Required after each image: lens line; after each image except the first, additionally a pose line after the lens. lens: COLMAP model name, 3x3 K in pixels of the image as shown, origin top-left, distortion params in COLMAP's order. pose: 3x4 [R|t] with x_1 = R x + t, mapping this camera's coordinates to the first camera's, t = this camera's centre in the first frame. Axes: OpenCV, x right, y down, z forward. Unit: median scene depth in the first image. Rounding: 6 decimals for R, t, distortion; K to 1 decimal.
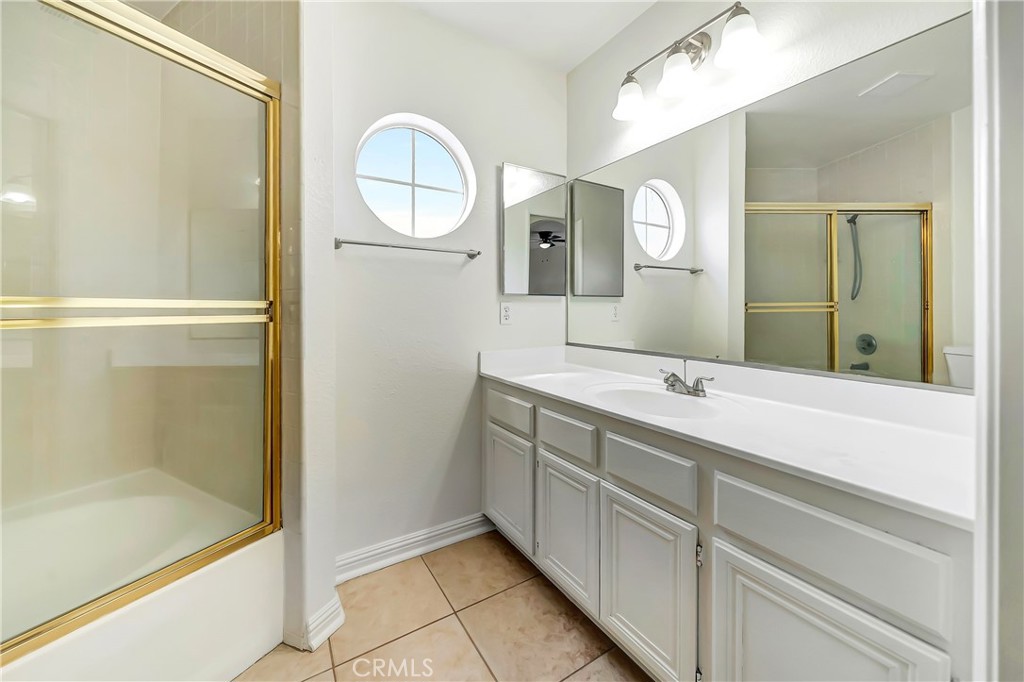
lens RADIAL K [[394.1, 0, 512.6], [0, 394.1, 304.3], [0, 0, 1]] dist [0.001218, -0.000103]
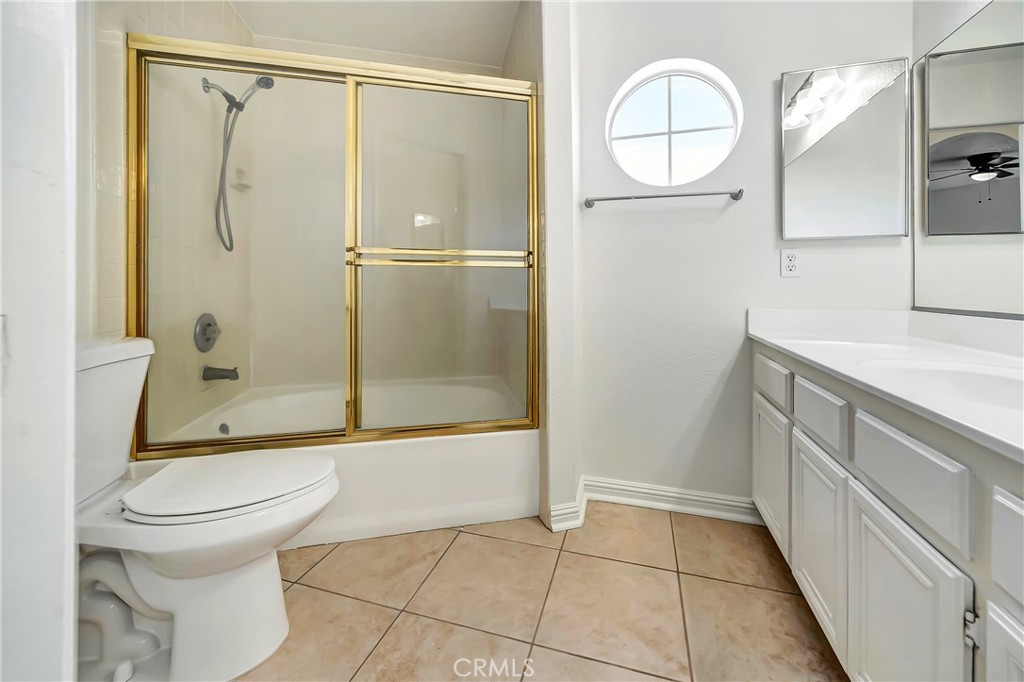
lens RADIAL K [[401.9, 0, 516.3], [0, 401.9, 285.8], [0, 0, 1]] dist [-0.001695, 0.000072]
pose [[0.663997, 0.004824, -0.747720, 0.272664], [0.002523, 0.999959, 0.008692, 0.073898], [0.747731, -0.007658, 0.663957, 0.065807]]
